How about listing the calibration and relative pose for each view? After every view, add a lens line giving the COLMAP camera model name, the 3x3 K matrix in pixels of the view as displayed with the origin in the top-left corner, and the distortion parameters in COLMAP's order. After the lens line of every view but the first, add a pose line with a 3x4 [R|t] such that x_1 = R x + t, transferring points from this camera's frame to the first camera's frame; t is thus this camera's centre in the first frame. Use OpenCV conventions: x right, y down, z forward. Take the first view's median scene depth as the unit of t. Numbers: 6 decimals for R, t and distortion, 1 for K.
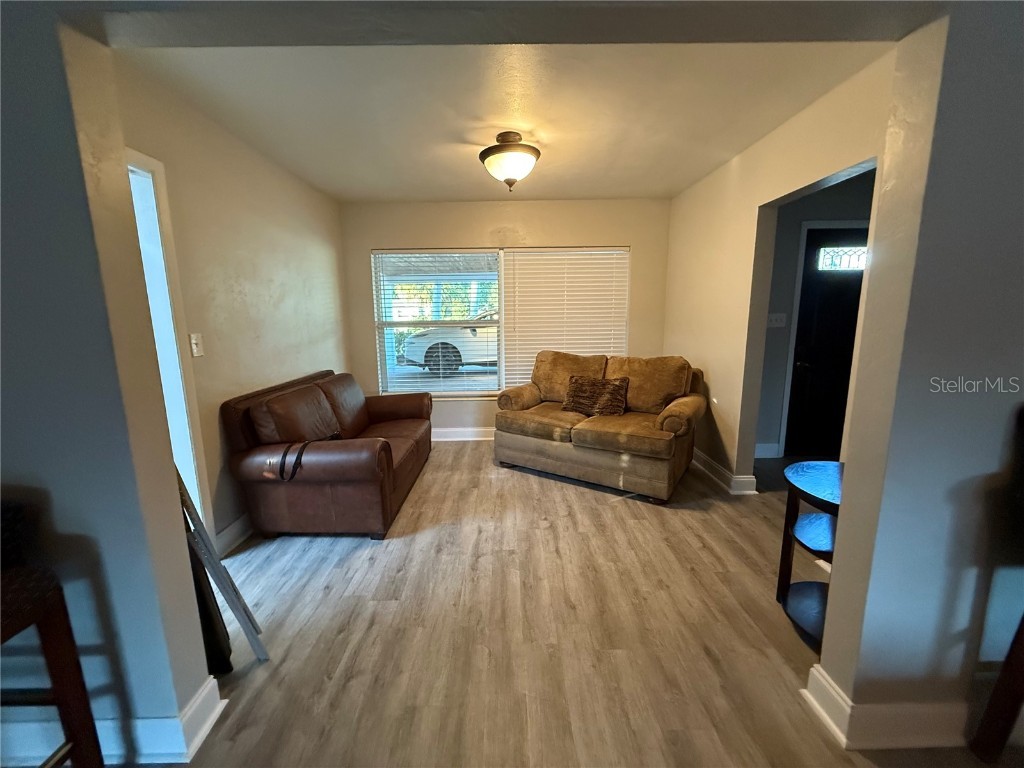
lens RADIAL K [[404.4, 0, 508.6], [0, 404.4, 384.4], [0, 0, 1]] dist [-0.000481, -0.000042]
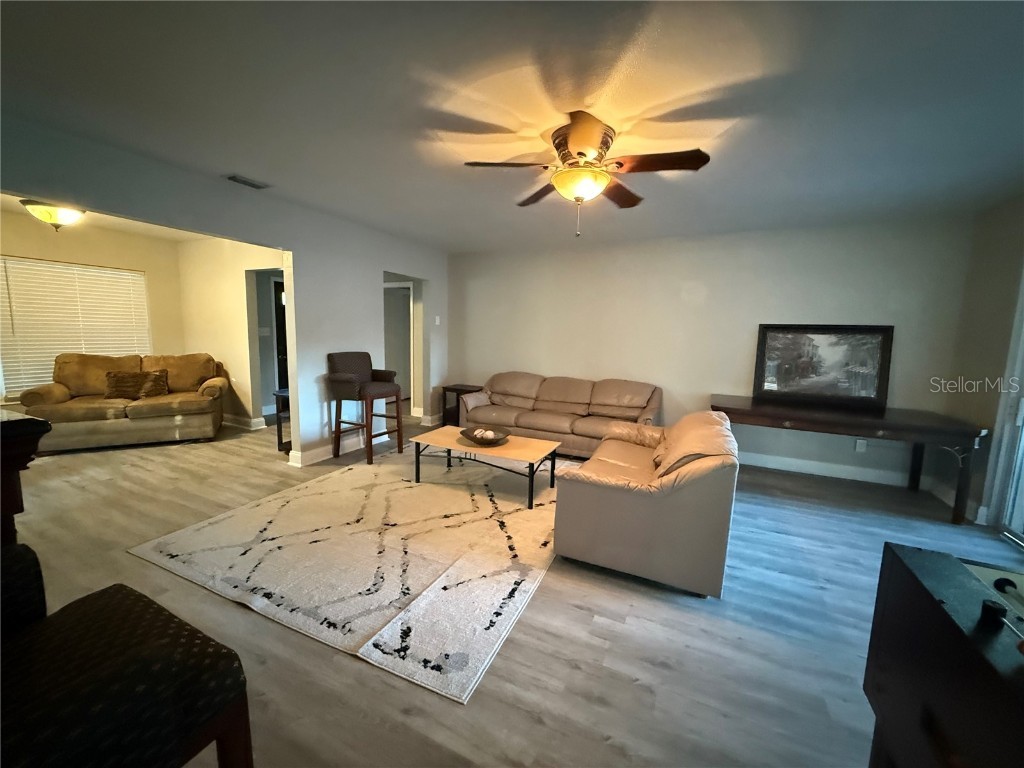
lens RADIAL K [[404.4, 0, 508.6], [0, 404.4, 384.4], [0, 0, 1]] dist [-0.000481, -0.000042]
pose [[0.448378, -0.090287, 0.889272, -0.472084], [0.119971, 0.991962, 0.040223, 0.134272], [-0.885756, 0.088651, 0.455606, -0.768597]]
